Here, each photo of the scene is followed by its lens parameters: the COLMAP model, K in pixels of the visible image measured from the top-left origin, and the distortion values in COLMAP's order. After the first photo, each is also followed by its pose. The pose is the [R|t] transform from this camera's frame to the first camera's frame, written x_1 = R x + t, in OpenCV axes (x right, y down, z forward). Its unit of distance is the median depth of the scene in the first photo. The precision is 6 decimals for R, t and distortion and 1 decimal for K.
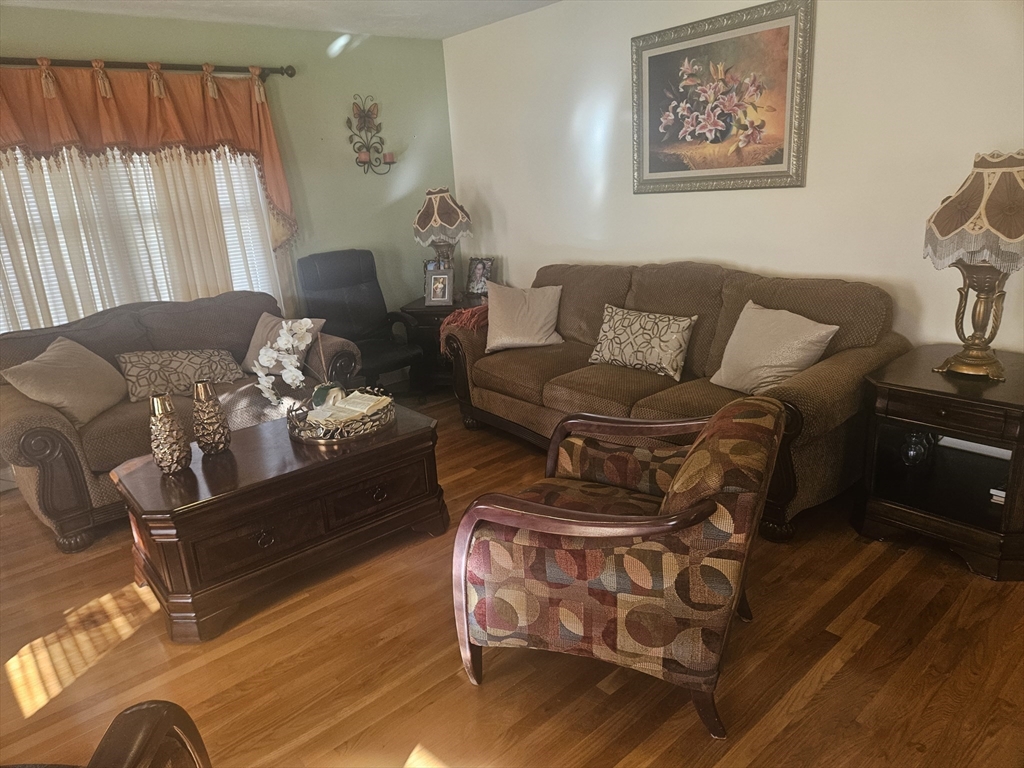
lens RADIAL K [[687.3, 0, 506.5], [0, 687.3, 379.7], [0, 0, 1]] dist [0.079699, -0.066630]
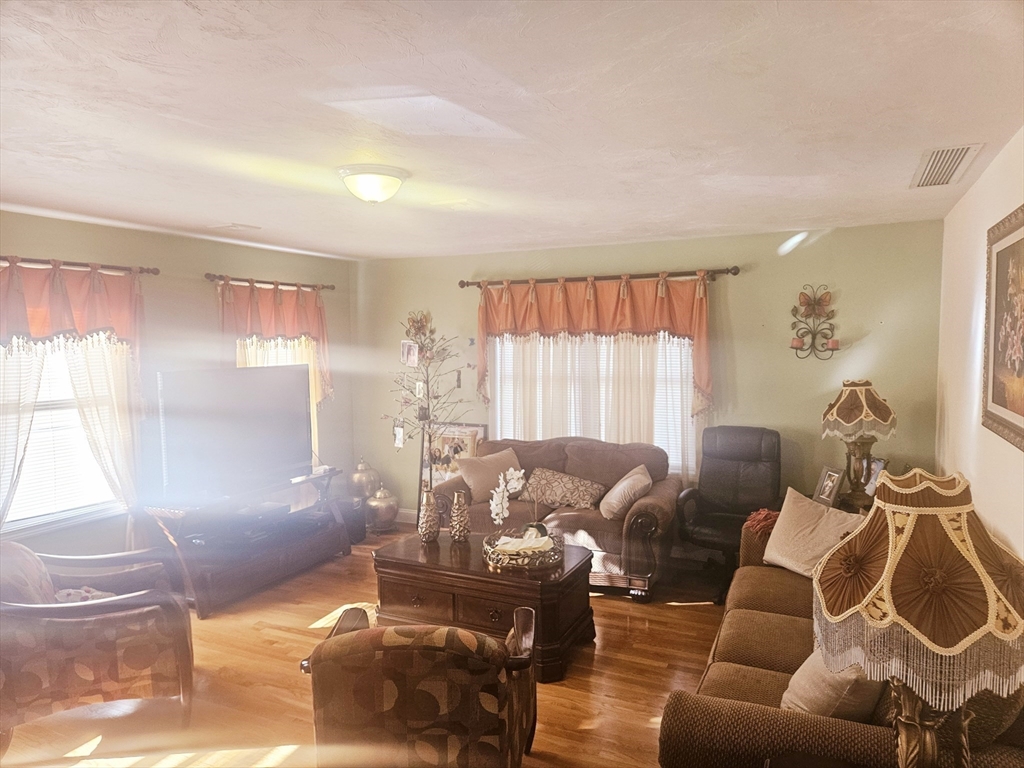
lens RADIAL K [[687.3, 0, 520.0], [0, 687.3, 385.0], [0, 0, 1]] dist [0.079699, -0.066630]
pose [[0.422437, 0.130772, -0.896909, 0.712096], [-0.278378, 0.960430, 0.008920, -0.208594], [0.862585, 0.245911, 0.442126, 0.287471]]
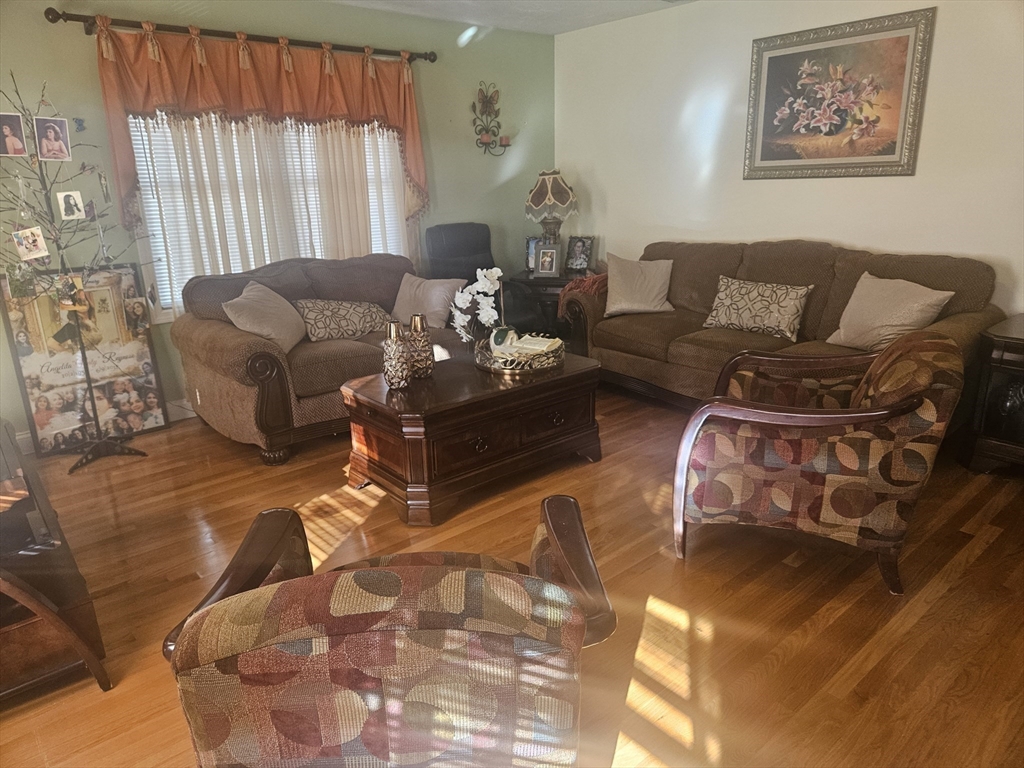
lens RADIAL K [[687.3, 0, 516.3], [0, 687.3, 379.9], [0, 0, 1]] dist [0.079699, -0.066630]
pose [[0.998984, 0.039831, 0.021085, -0.217273], [-0.039762, 0.999202, -0.003714, 0.081942], [-0.021216, 0.002872, 0.999771, -0.125470]]
